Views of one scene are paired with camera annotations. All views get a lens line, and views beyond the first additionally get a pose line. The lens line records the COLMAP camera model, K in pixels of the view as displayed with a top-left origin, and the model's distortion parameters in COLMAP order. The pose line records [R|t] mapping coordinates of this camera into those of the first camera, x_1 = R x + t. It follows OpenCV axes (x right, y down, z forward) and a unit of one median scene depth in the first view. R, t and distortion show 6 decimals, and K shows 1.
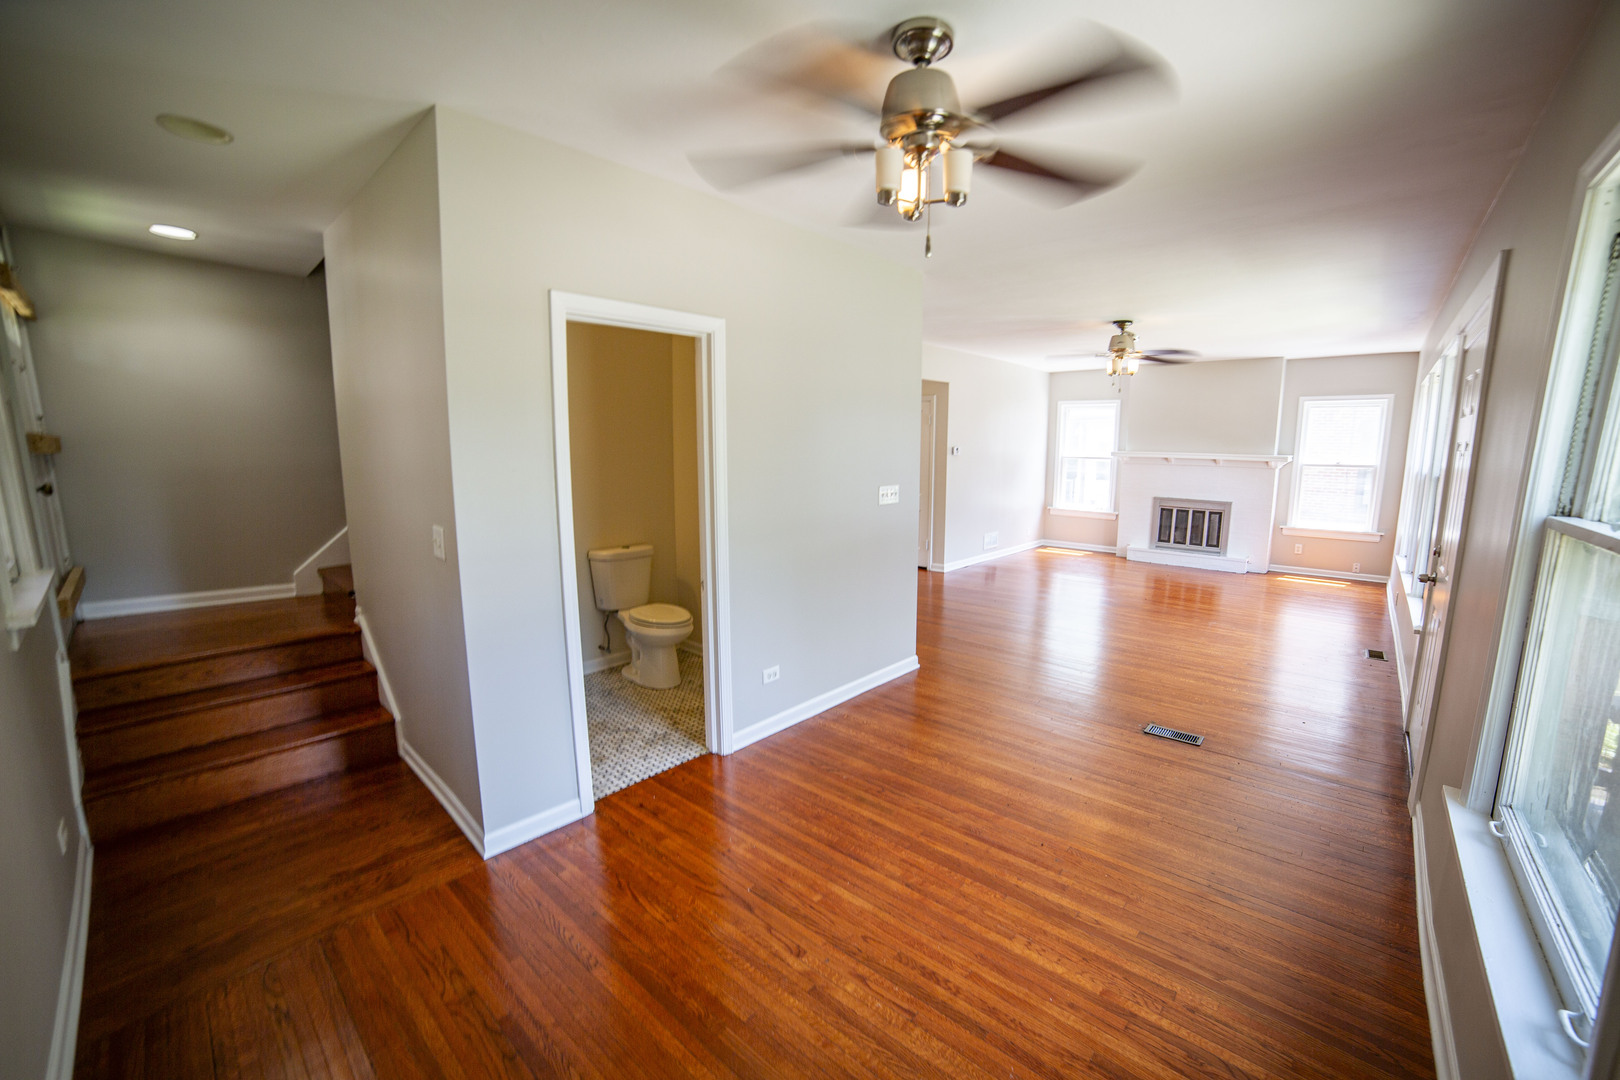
lens RADIAL K [[650.4, 0, 818.3], [0, 650.4, 546.7], [0, 0, 1]] dist [-0.113263, 0.042067]
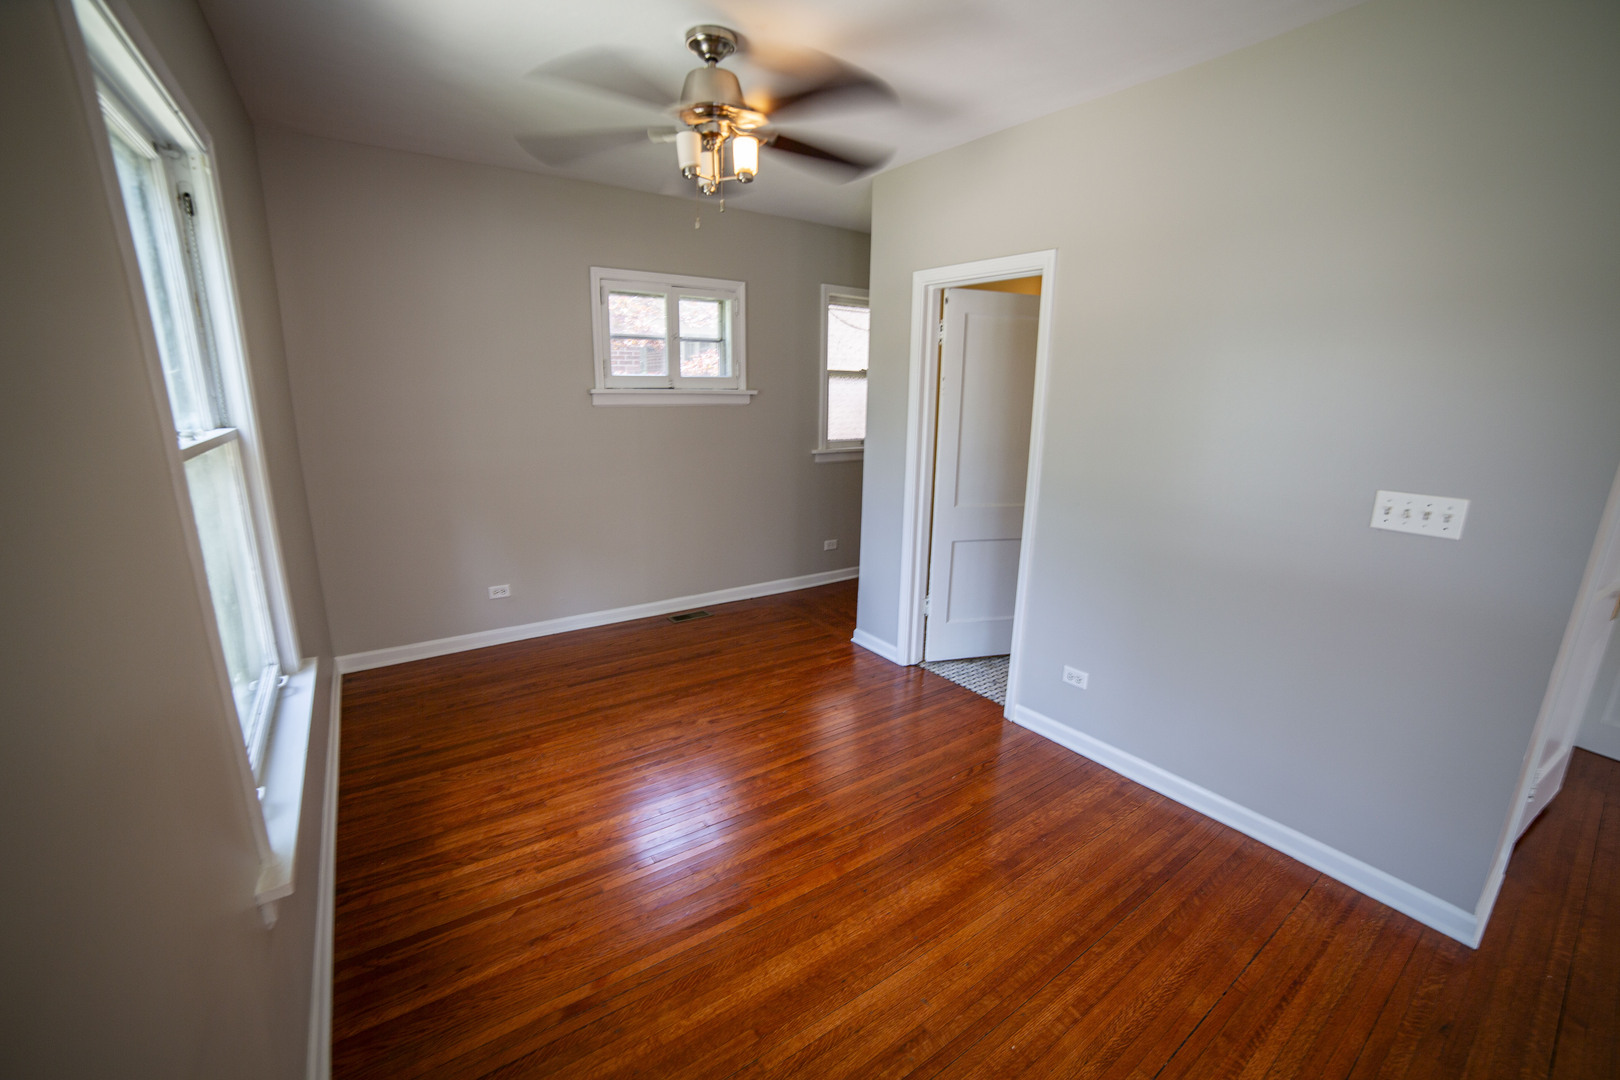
lens RADIAL K [[650.4, 0, 818.3], [0, 650.4, 546.7], [0, 0, 1]] dist [-0.113263, 0.042067]
pose [[-0.212005, 0.227505, -0.950419, 1.266585], [-0.172153, 0.948623, 0.265477, -0.204025], [0.961986, 0.219900, -0.161947, 1.371018]]
